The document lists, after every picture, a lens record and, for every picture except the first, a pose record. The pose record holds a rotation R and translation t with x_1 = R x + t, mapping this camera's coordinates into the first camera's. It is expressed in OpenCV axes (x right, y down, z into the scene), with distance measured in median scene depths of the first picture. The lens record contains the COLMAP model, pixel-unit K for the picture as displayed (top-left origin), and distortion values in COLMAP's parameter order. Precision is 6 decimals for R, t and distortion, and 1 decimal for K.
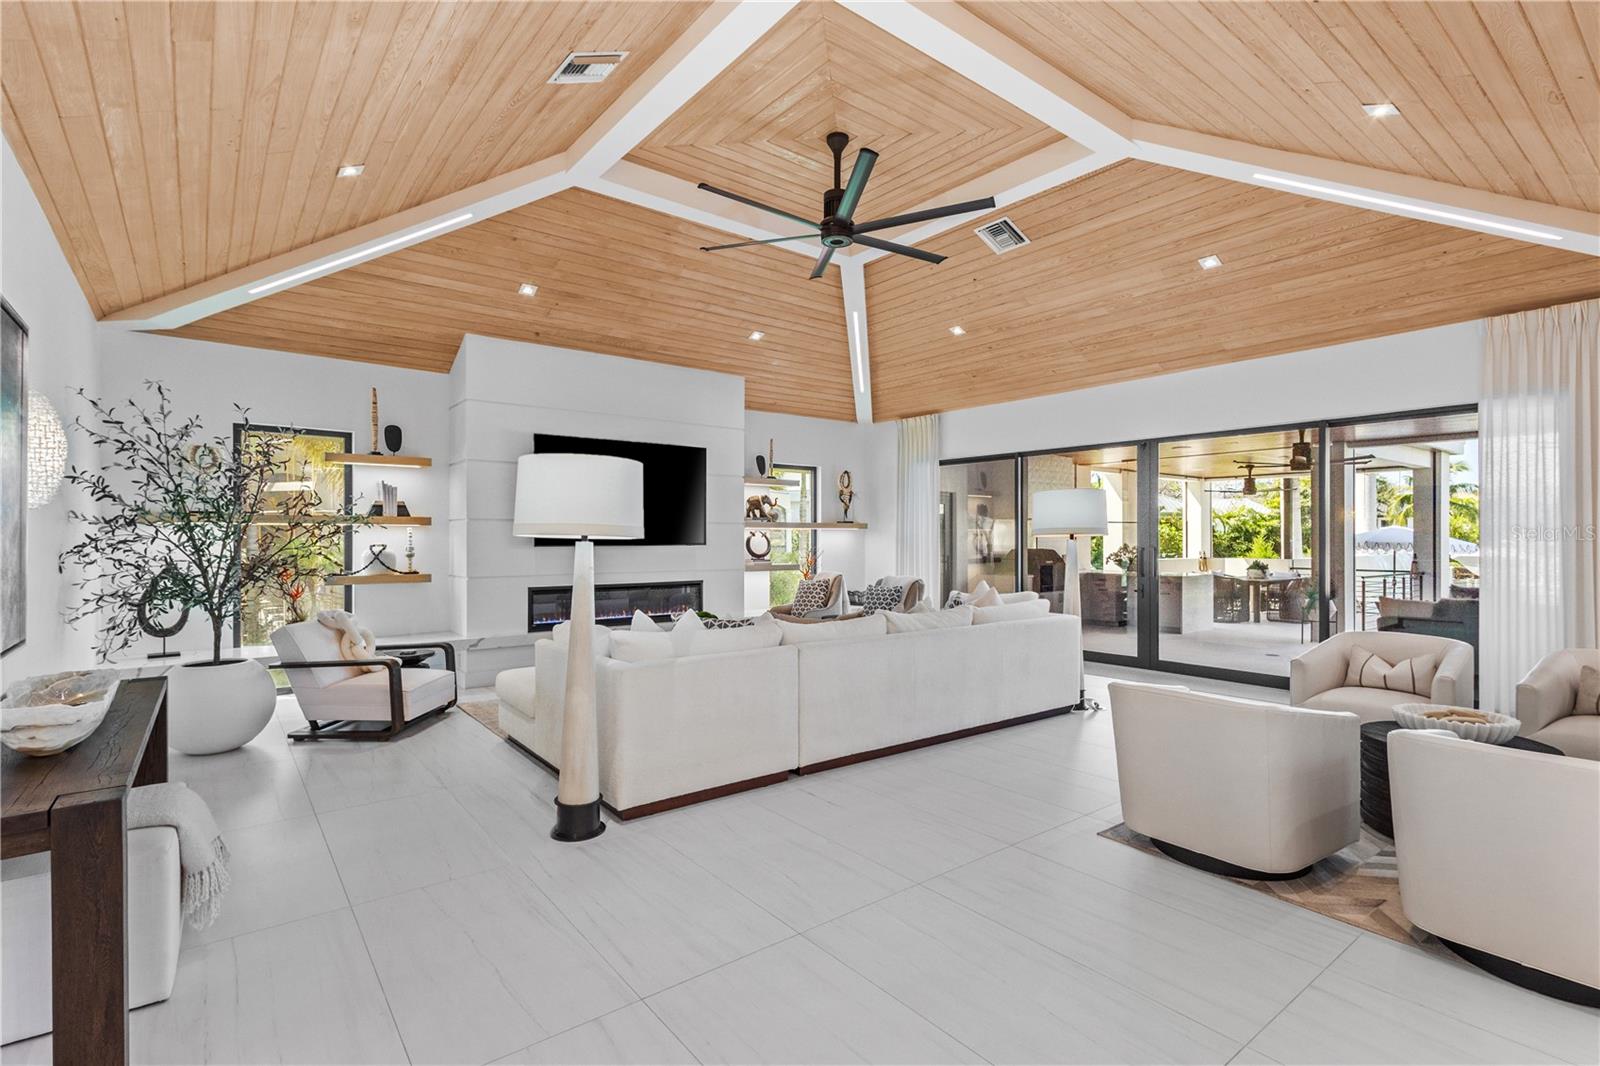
lens RADIAL K [[758.5, 0, 797.1], [0, 758.5, 536.4], [0, 0, 1]] dist [0.008576, -0.000337]
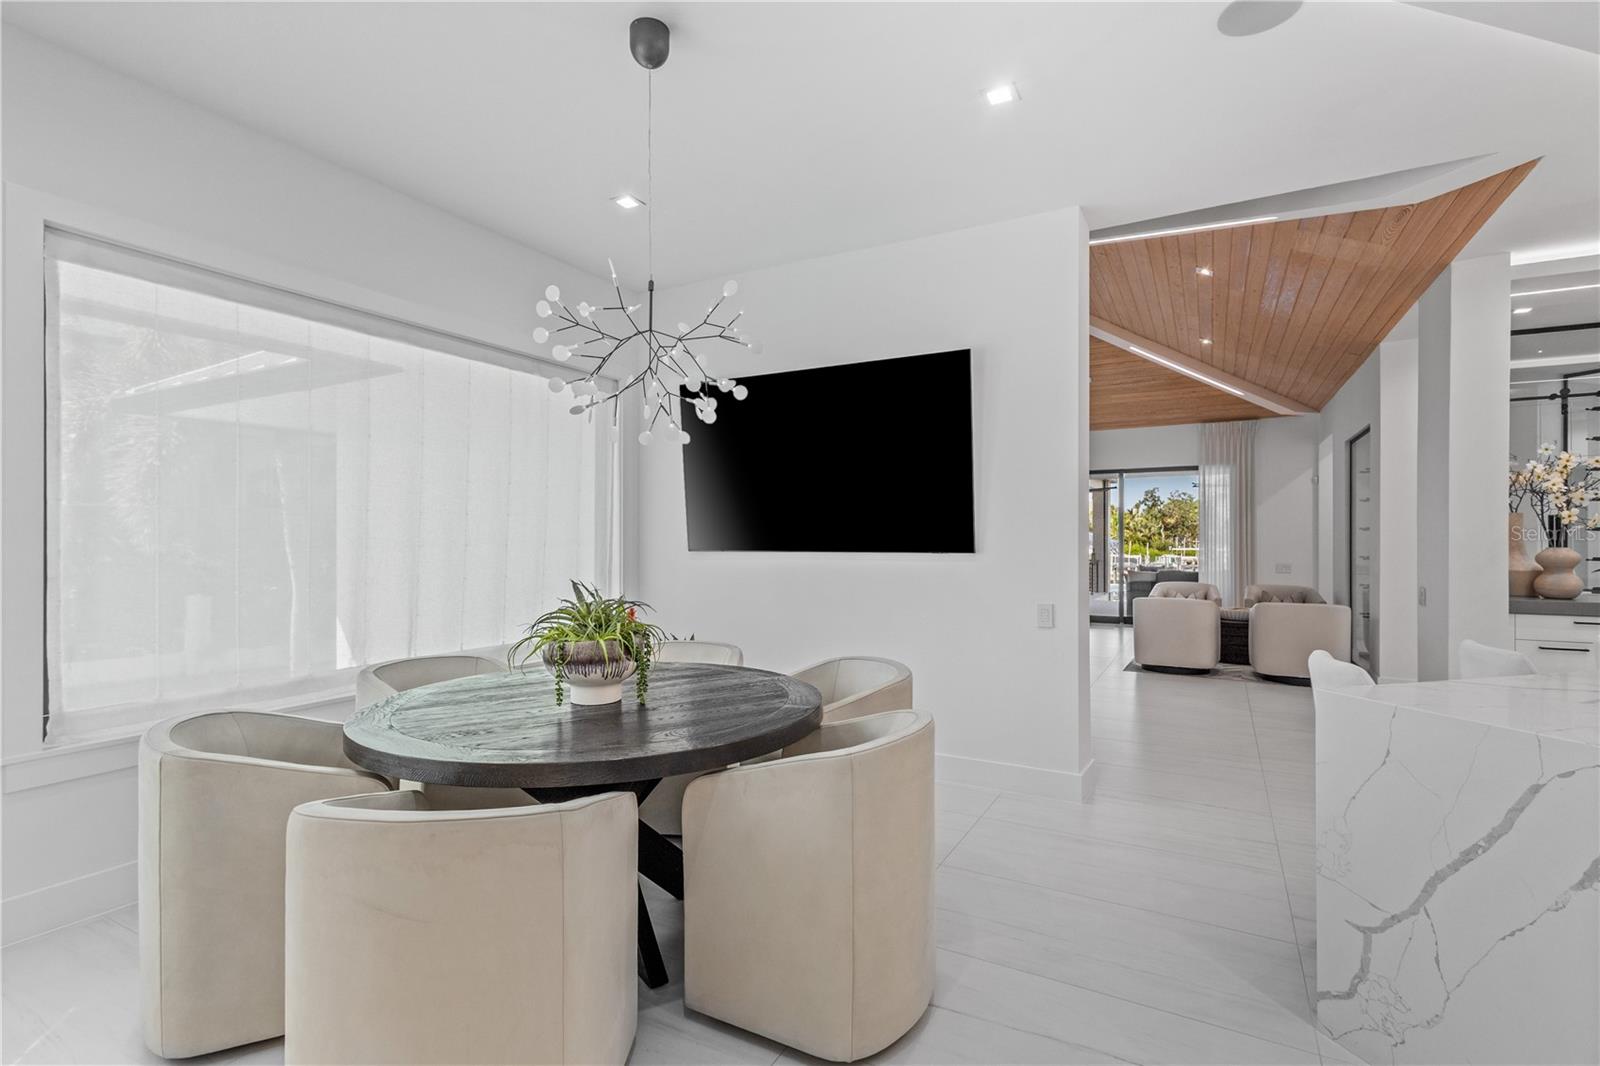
lens RADIAL K [[758.5, 0, 797.1], [0, 758.5, 536.4], [0, 0, 1]] dist [0.008576, -0.000337]
pose [[0.918505, 0.001157, 0.395407, -0.824101], [-0.001045, 0.999999, -0.000499, 0.009423], [-0.395407, 0.000045, 0.918506, -0.388199]]
